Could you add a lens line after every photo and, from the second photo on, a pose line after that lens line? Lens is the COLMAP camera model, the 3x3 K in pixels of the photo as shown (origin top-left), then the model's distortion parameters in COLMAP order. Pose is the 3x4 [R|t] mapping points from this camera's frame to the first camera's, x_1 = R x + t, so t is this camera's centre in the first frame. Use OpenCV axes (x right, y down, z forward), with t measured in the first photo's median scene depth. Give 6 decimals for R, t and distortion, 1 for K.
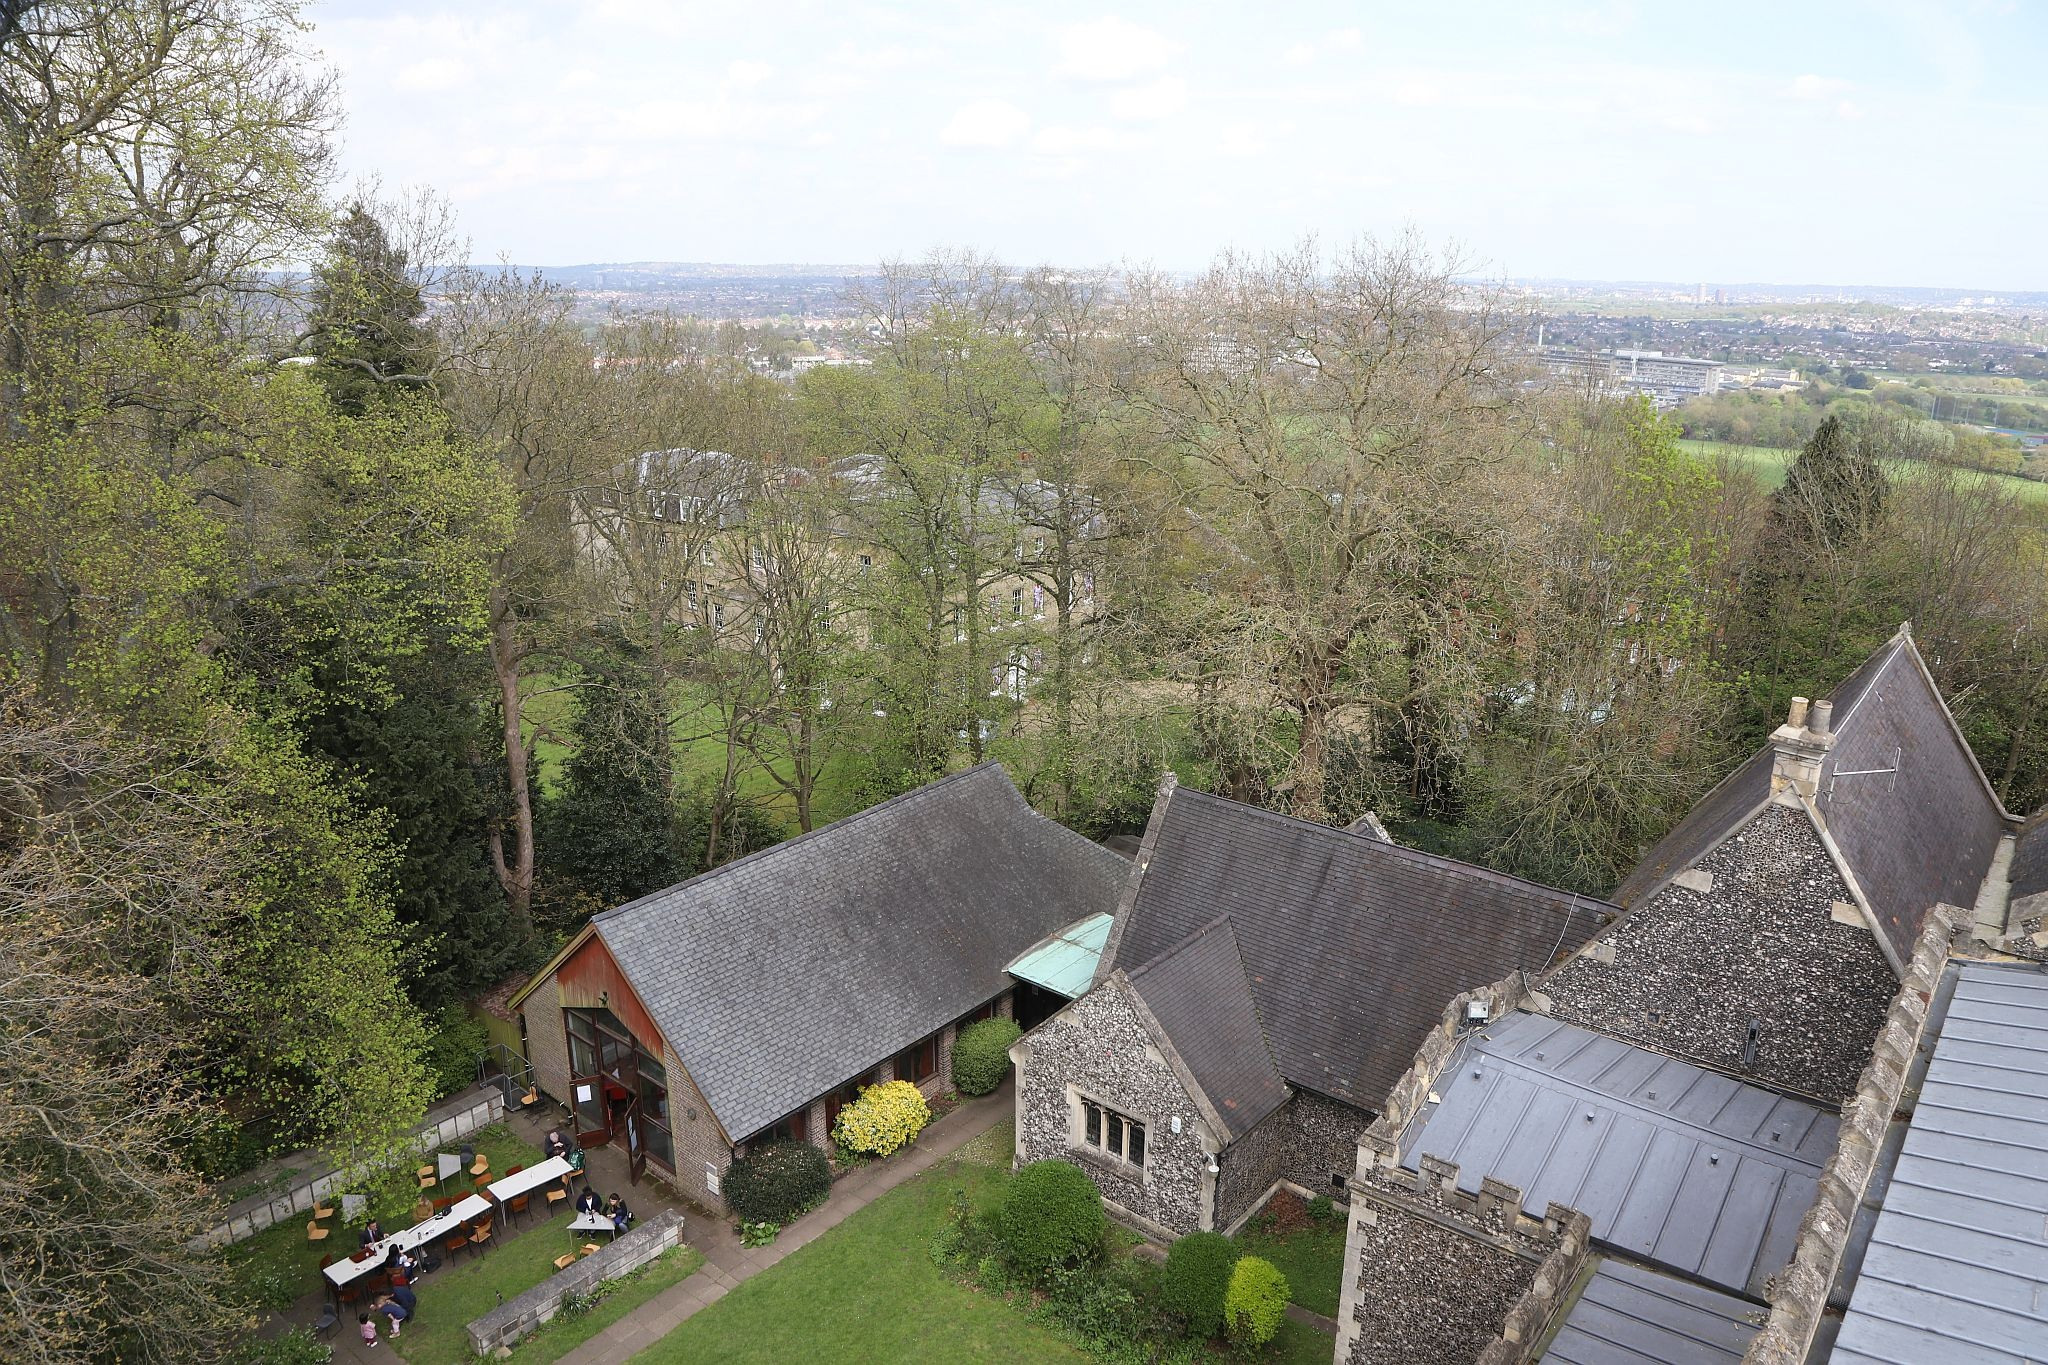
lens RADIAL K [[1377.6, 0, 1050.7], [0, 1377.6, 682.2], [0, 0, 1]] dist [-0.122871, 0.059365]
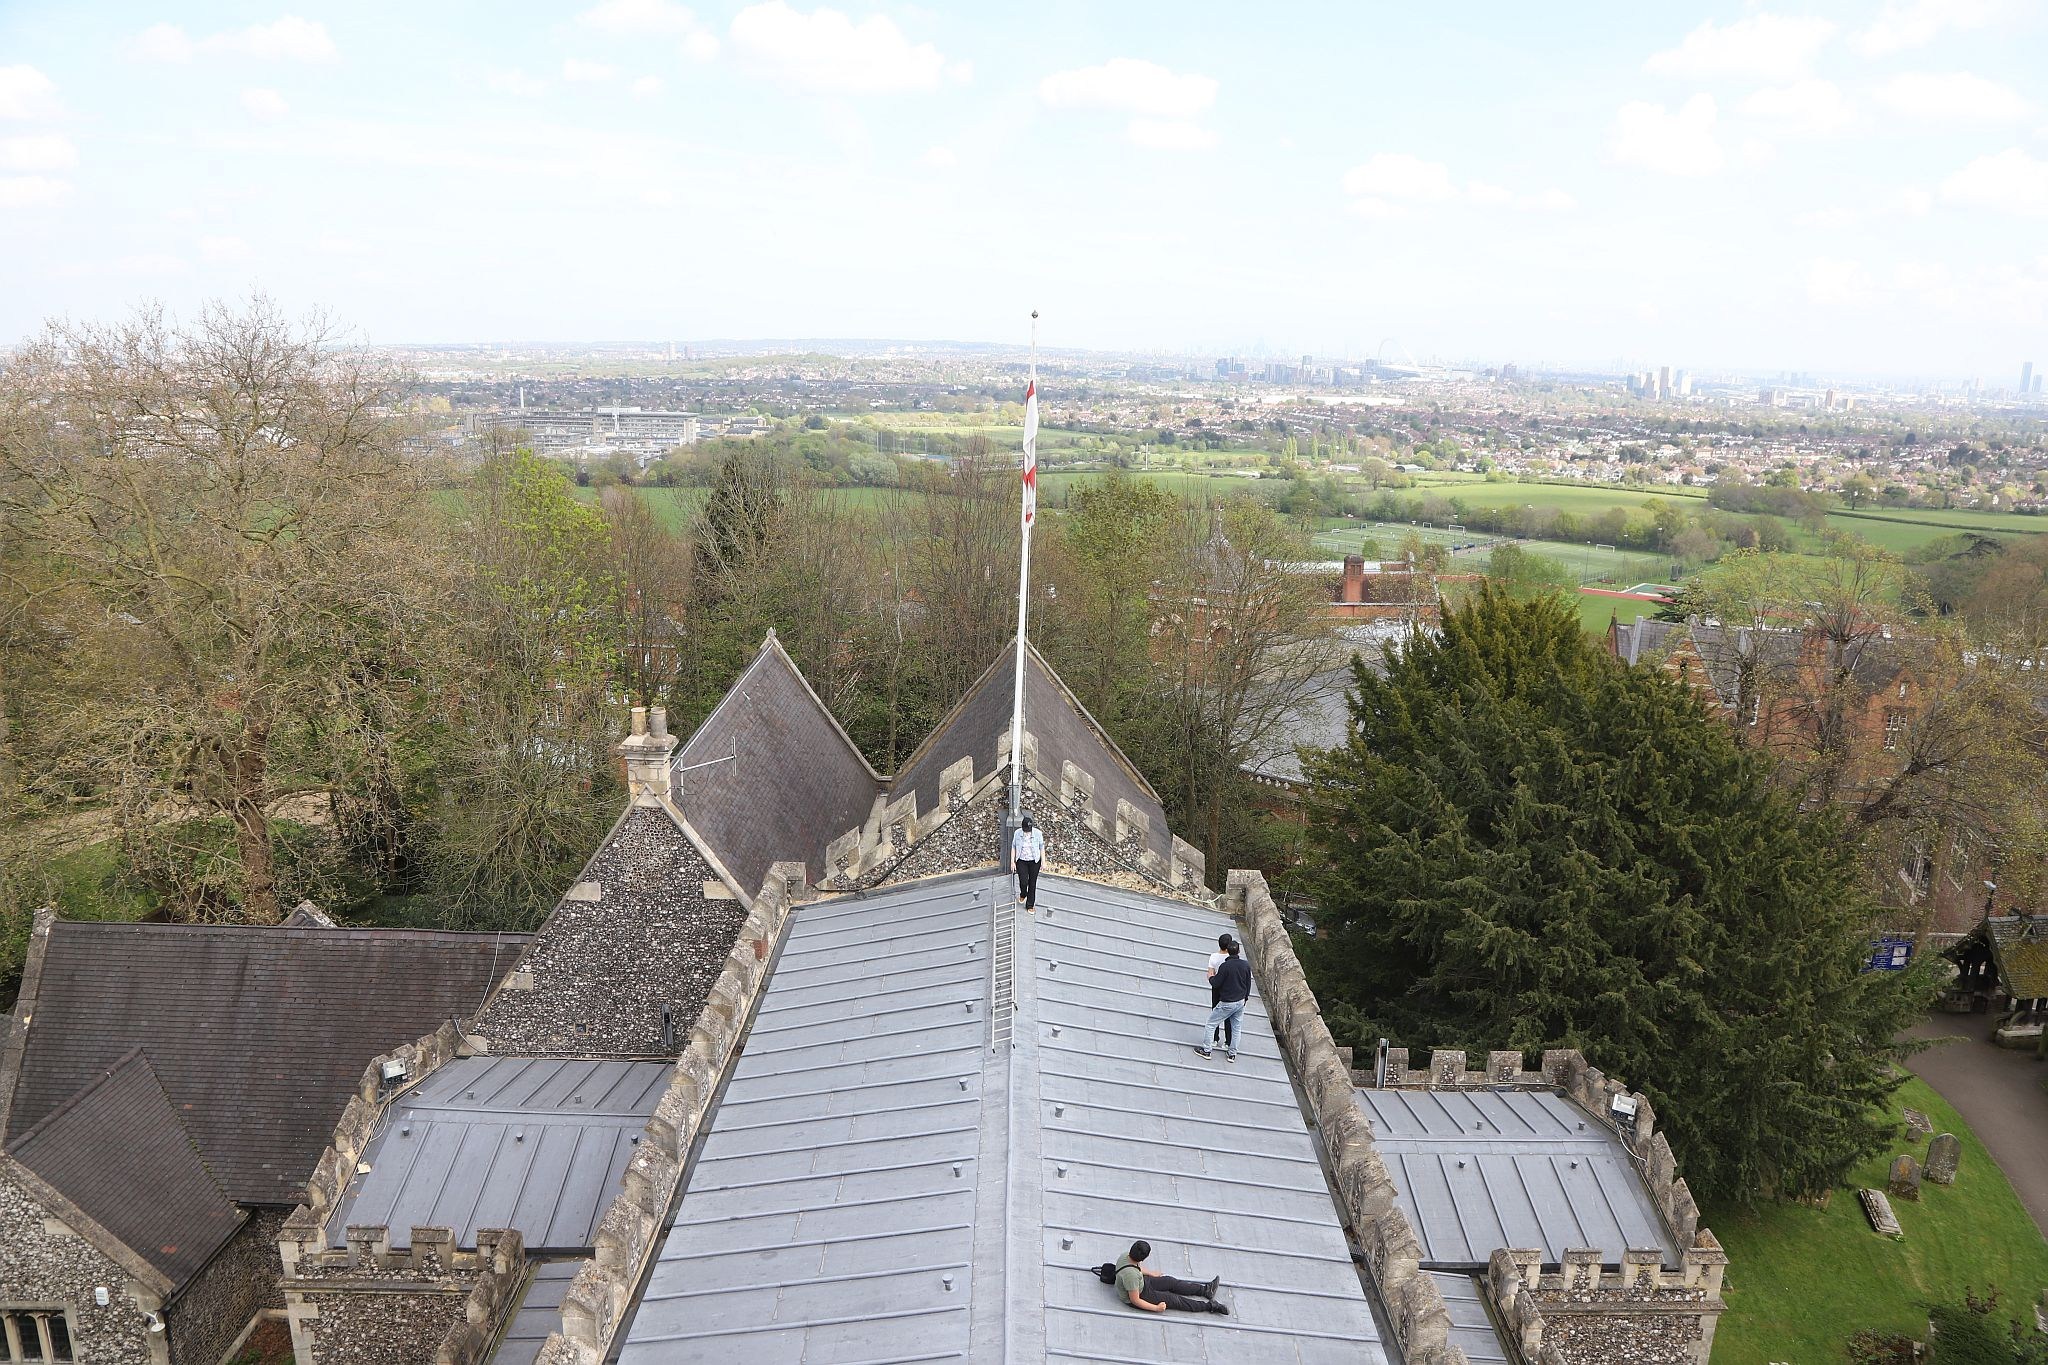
lens RADIAL K [[1377.6, 0, 1050.7], [0, 1377.6, 682.2], [0, 0, 1]] dist [-0.122871, 0.059365]
pose [[0.771304, -0.148240, 0.618963, 0.111080], [0.175382, 0.984350, 0.017202, 0.026706], [-0.611826, 0.095286, 0.785232, -0.085555]]
